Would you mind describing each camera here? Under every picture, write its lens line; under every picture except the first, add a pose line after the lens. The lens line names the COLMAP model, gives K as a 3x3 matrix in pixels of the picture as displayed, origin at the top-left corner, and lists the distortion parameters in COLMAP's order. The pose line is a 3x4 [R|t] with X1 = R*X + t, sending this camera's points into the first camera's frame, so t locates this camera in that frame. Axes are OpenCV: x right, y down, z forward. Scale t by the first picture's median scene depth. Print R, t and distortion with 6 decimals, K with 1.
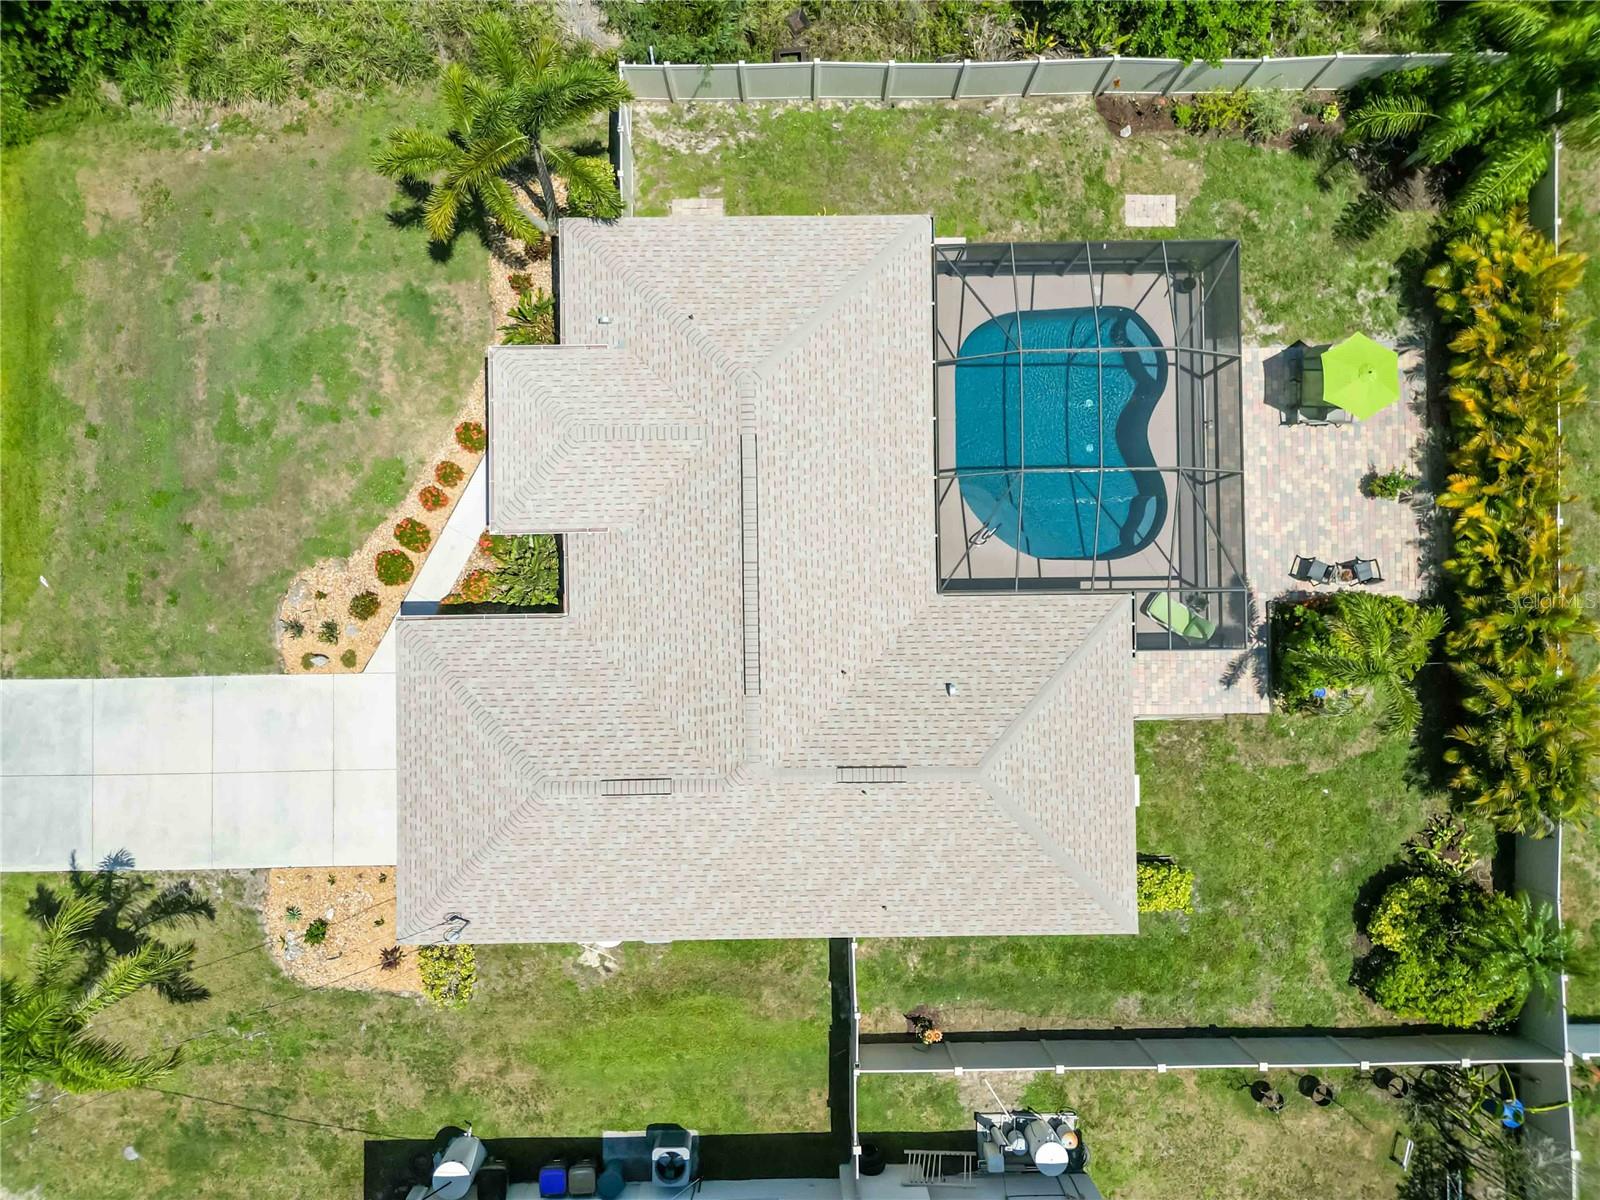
lens RADIAL K [[1122.1, 0, 794.3], [0, 1122.1, 598.7], [0, 0, 1]] dist [0.067545, -0.066152]
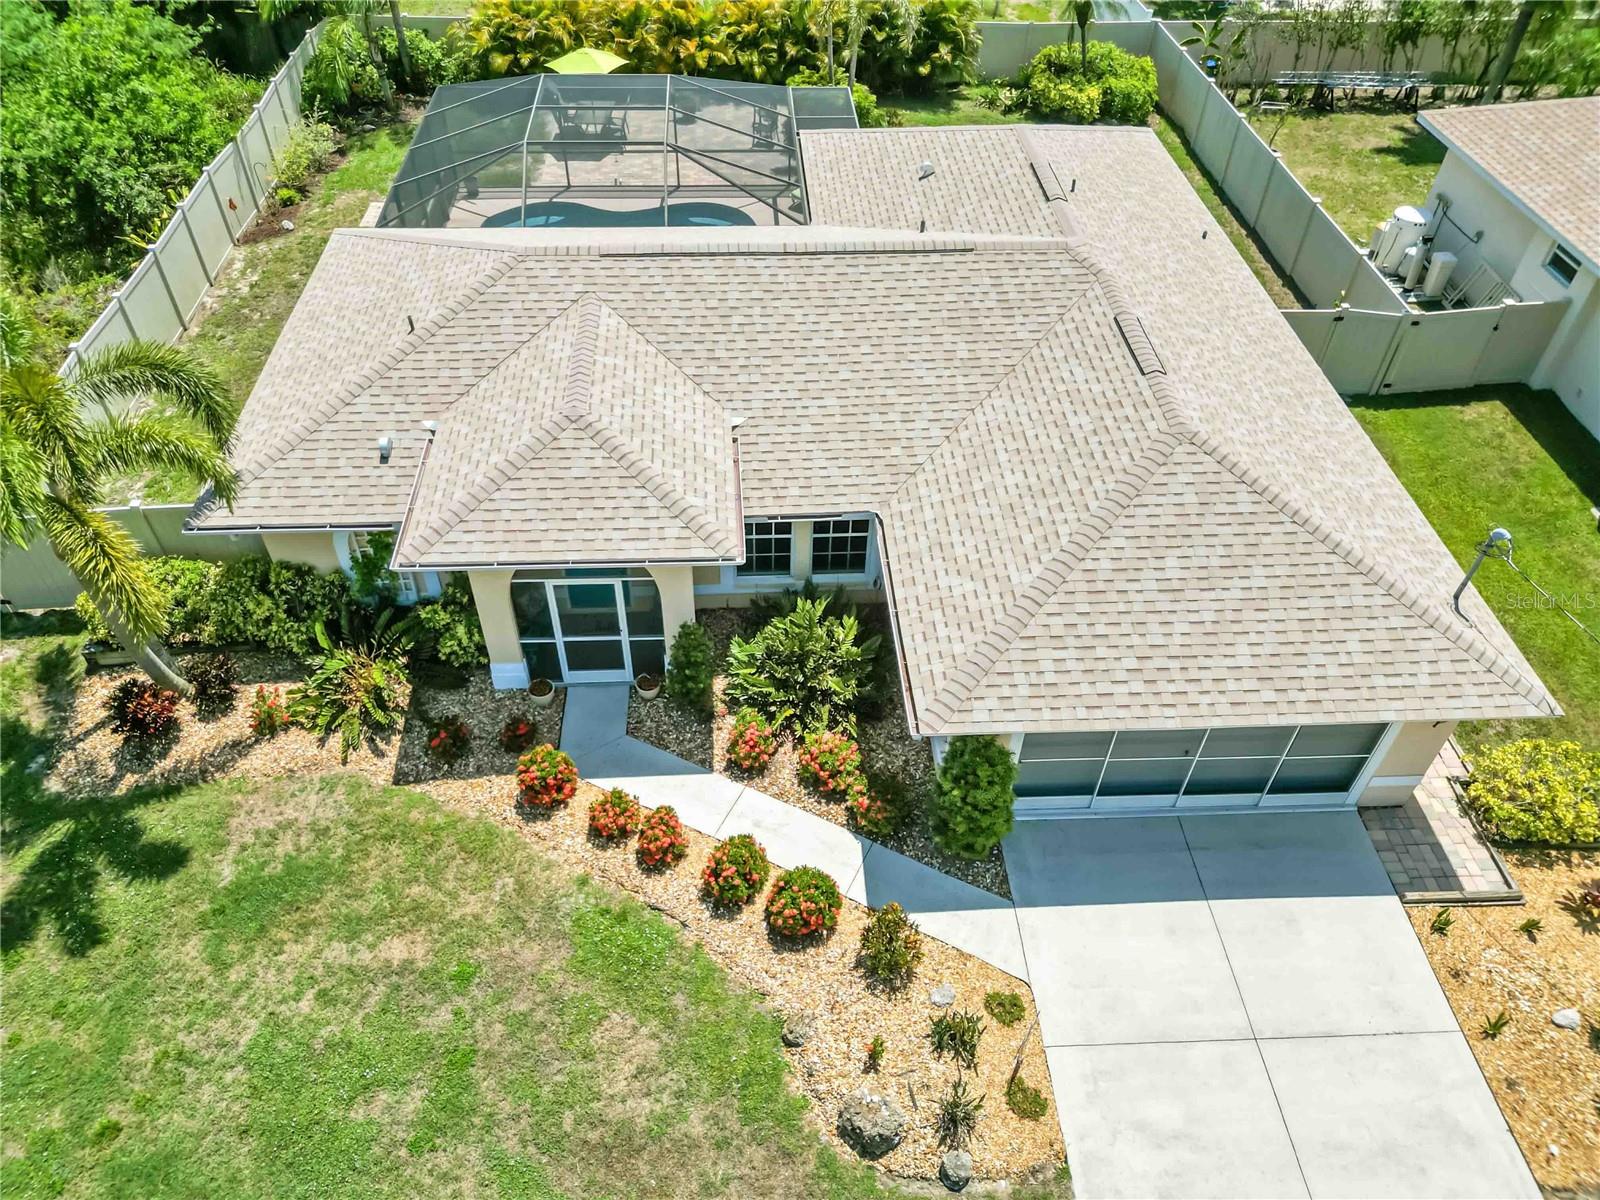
lens RADIAL K [[1122.9, 0, 795.1], [0, 1122.9, 600.9], [0, 0, 1]] dist [0.045123, -0.037816]
pose [[-0.040868, -0.705442, 0.707588, -0.594068], [0.998456, -0.002166, 0.055509, -0.056051], [-0.037626, 0.708764, 0.704442, 0.564817]]
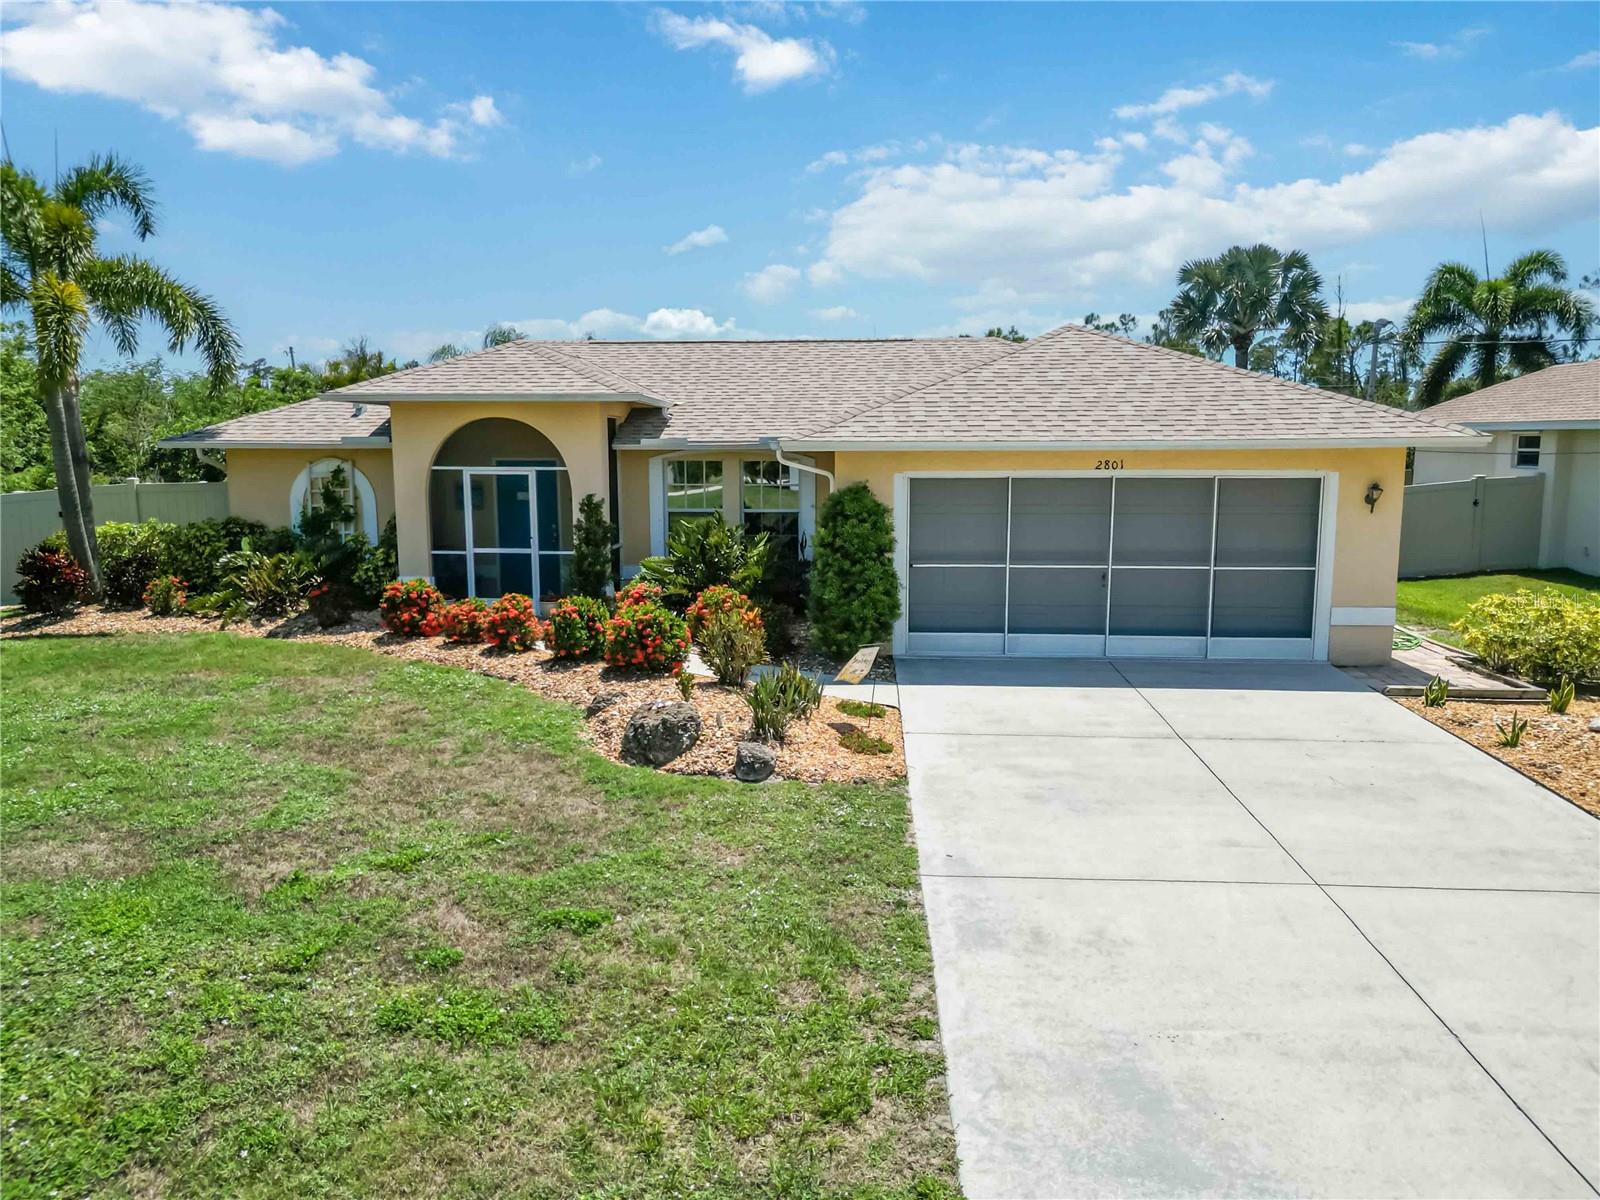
lens RADIAL K [[1150.5, 0, 800.1], [0, 1150.5, 603.1], [0, 0, 1]] dist [0.050712, -0.052674]
pose [[0.072655, -0.152296, 0.985661, -0.758486], [0.997207, 0.028258, -0.069140, 0.057900], [-0.017323, 0.987931, 0.153923, 0.904986]]
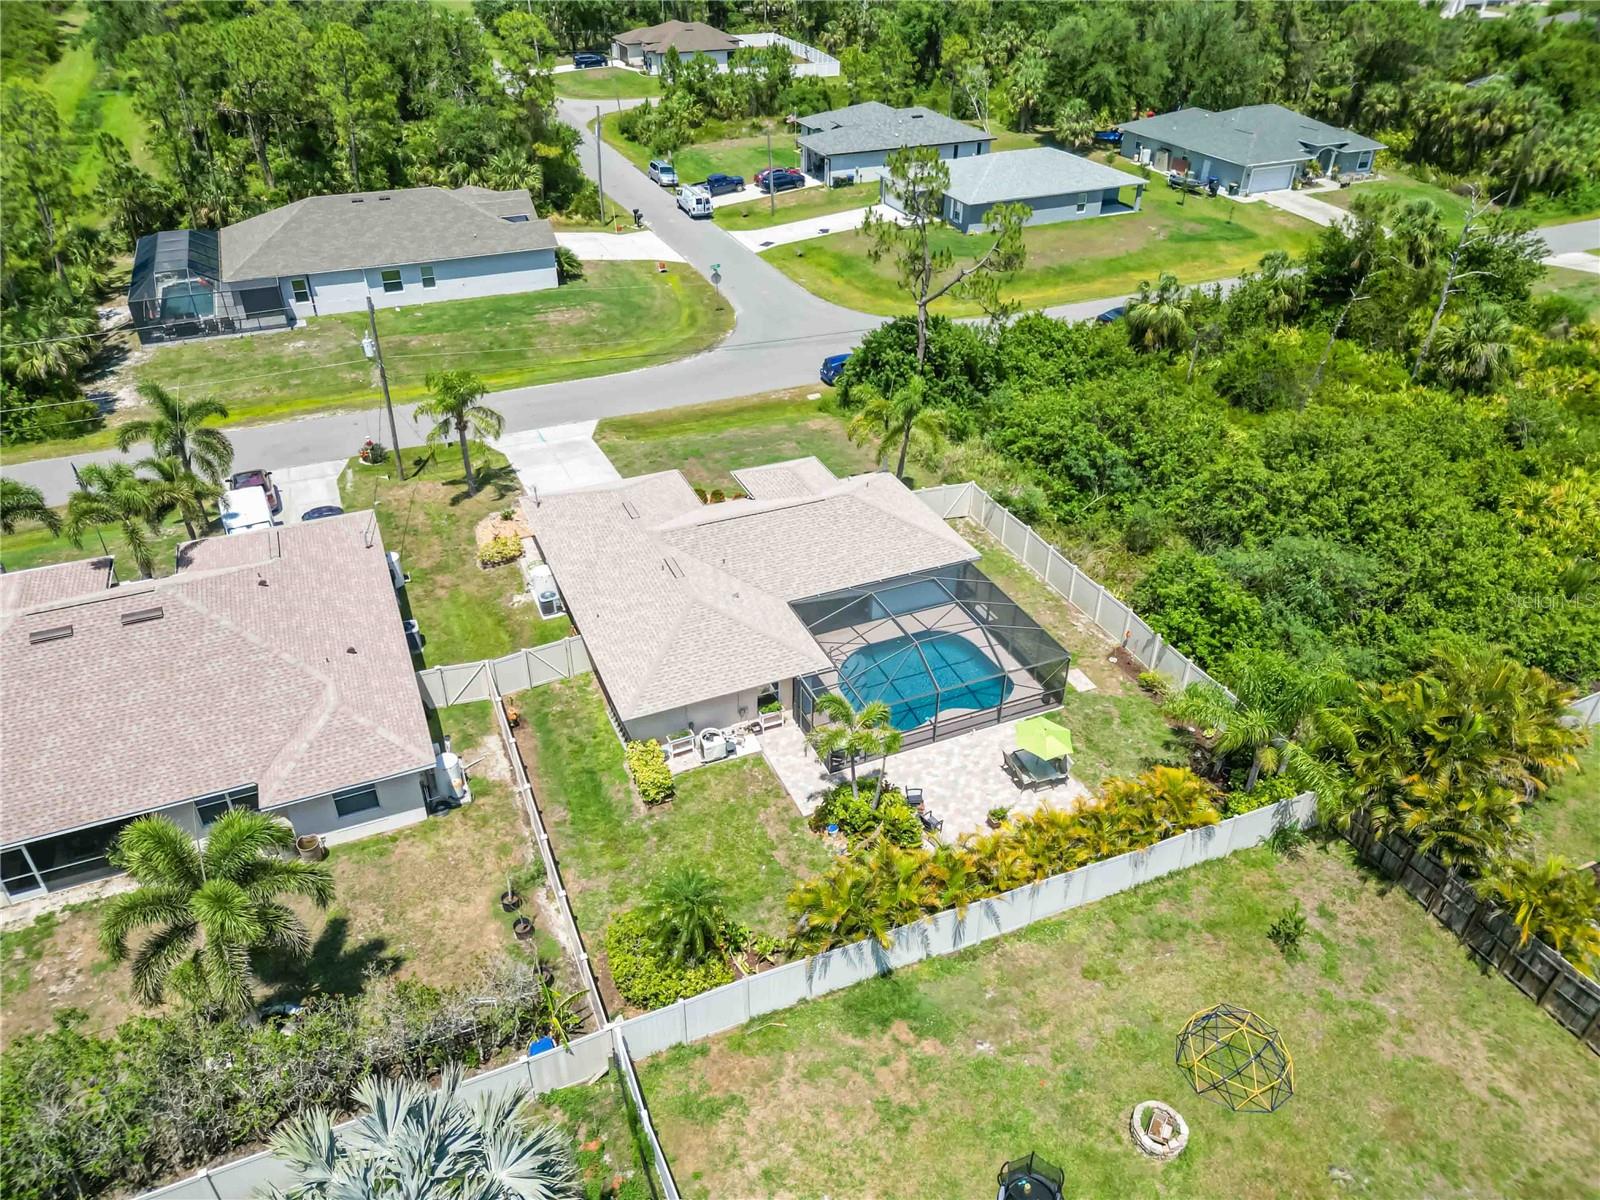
lens RADIAL K [[1125.7, 0, 795.1], [0, 1125.7, 596.1], [0, 0, 1]] dist [0.053732, -0.048034]
pose [[0.383208, 0.496438, -0.778910, 1.310878], [-0.923427, 0.224923, -0.310953, 0.460421], [0.020826, 0.838427, 0.544616, 0.076101]]
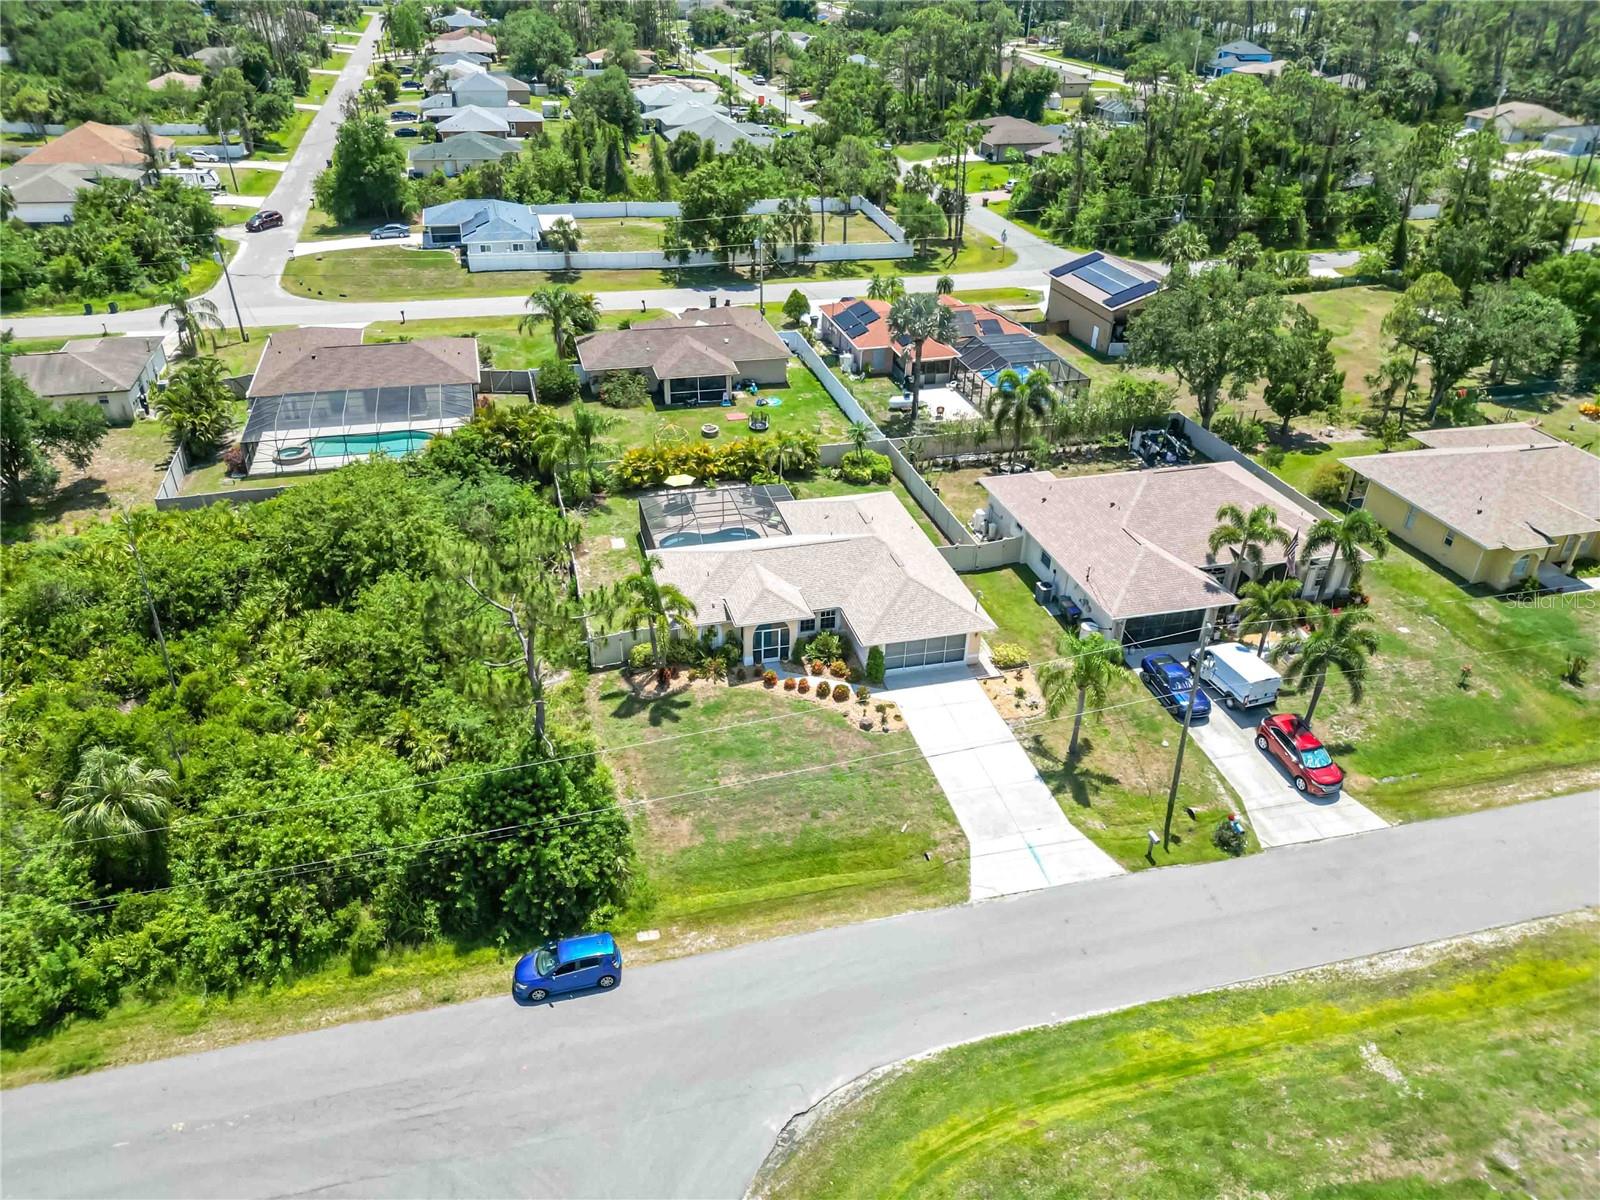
lens RADIAL K [[1122.1, 0, 794.3], [0, 1122.1, 598.7], [0, 0, 1]] dist [0.067545, -0.066152]
pose [[-0.244210, -0.515139, 0.821580, -1.887446], [0.968735, -0.091367, 0.230663, -0.554504], [-0.043758, 0.852223, 0.521346, -0.195390]]
